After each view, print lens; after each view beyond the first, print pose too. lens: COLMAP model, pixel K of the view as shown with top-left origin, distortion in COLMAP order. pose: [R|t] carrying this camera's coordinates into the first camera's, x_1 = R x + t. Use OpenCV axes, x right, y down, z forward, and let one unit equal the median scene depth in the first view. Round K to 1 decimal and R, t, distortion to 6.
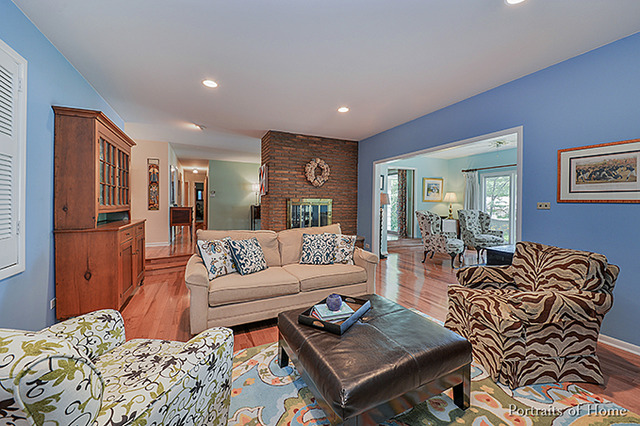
lens RADIAL K [[252.1, 0, 319.2], [0, 252.1, 209.2], [0, 0, 1]] dist [0.000202, -0.000103]
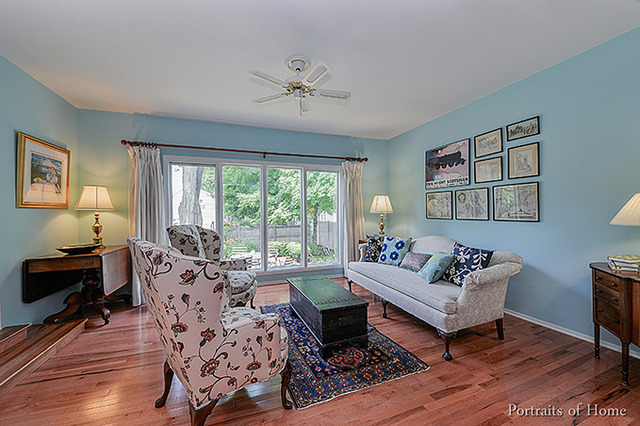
lens RADIAL K [[252.1, 0, 319.2], [0, 252.1, 209.2], [0, 0, 1]] dist [0.000202, -0.000103]
pose [[0.094452, -0.006392, 0.995509, 0.136291], [0.034457, 0.999401, 0.003148, -0.016220], [-0.994933, 0.034005, 0.094616, 0.601103]]
